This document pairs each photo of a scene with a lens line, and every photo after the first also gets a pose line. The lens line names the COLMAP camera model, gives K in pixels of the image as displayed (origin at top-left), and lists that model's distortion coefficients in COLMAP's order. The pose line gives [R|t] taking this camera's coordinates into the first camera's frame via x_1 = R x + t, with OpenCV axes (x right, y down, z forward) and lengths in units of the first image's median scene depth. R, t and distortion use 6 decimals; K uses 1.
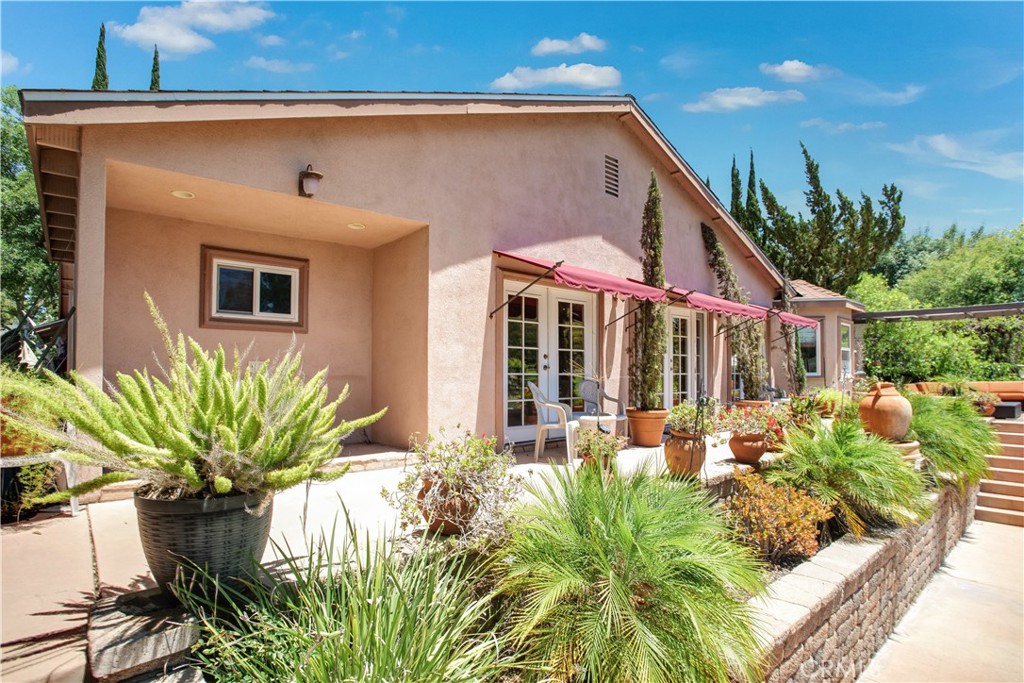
lens RADIAL K [[513.1, 0, 511.8], [0, 513.1, 365.4], [0, 0, 1]] dist [-0.051084, 0.024695]
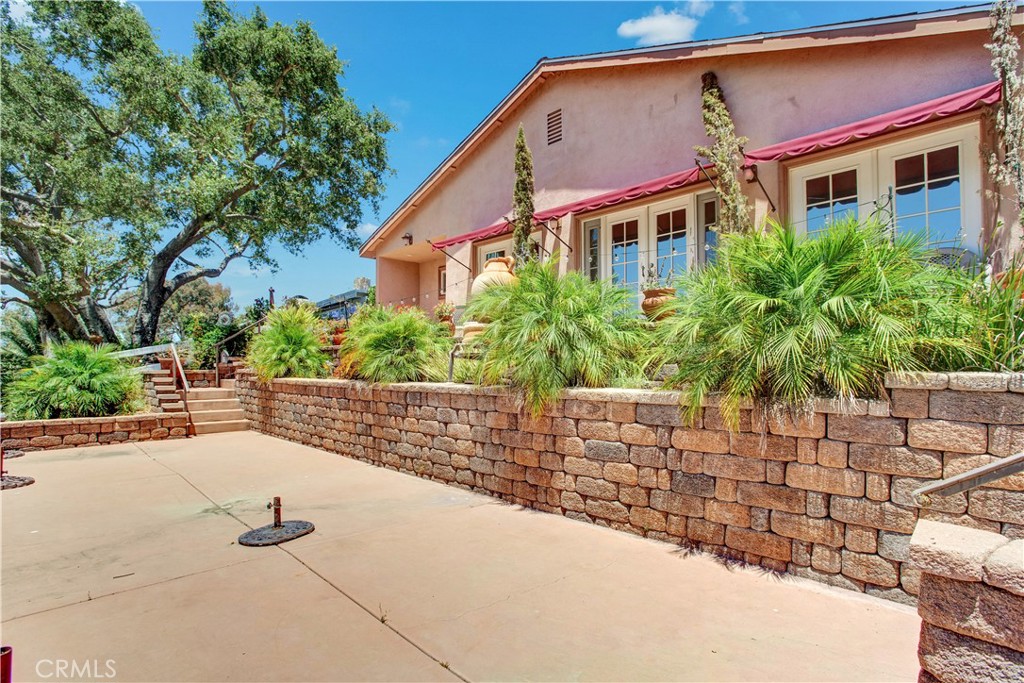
lens RADIAL K [[511.1, 0, 514.4], [0, 511.1, 357.0], [0, 0, 1]] dist [-0.039502, 0.000359]
pose [[0.065309, -0.014129, -0.997765, 1.485485], [0.029417, 0.999492, -0.012228, 0.196799], [0.997431, -0.028553, 0.065691, 0.875231]]
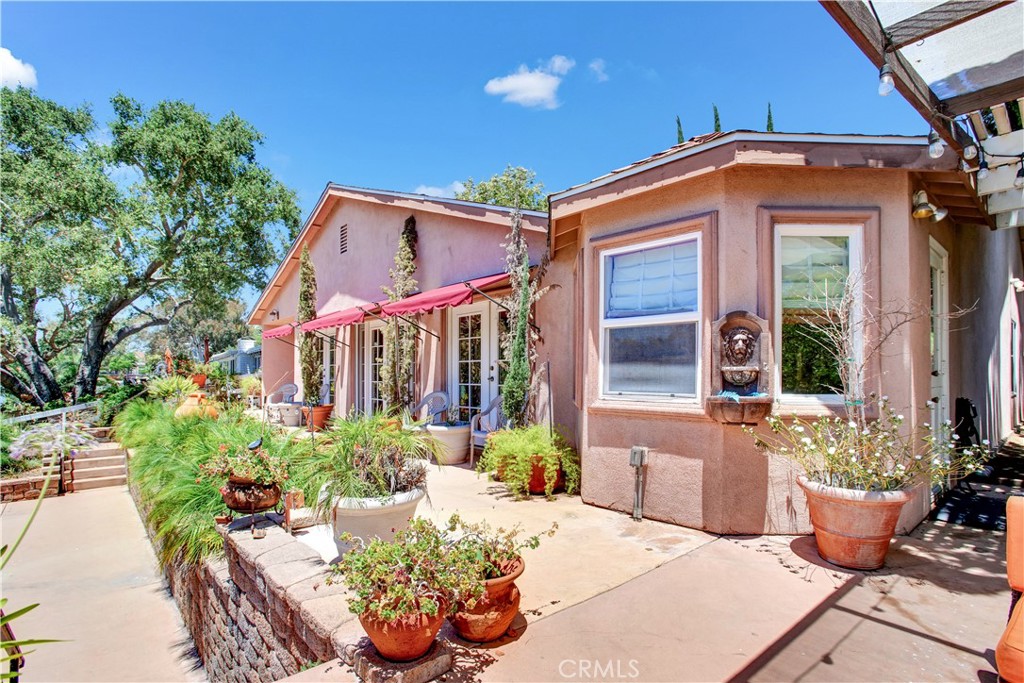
lens RADIAL K [[513.1, 0, 511.8], [0, 513.1, 365.4], [0, 0, 1]] dist [-0.051084, 0.024695]
pose [[0.003309, -0.003935, -0.999987, 1.730019], [0.031826, 0.999486, -0.003827, 0.003367], [0.999488, -0.031813, 0.003433, 1.551583]]
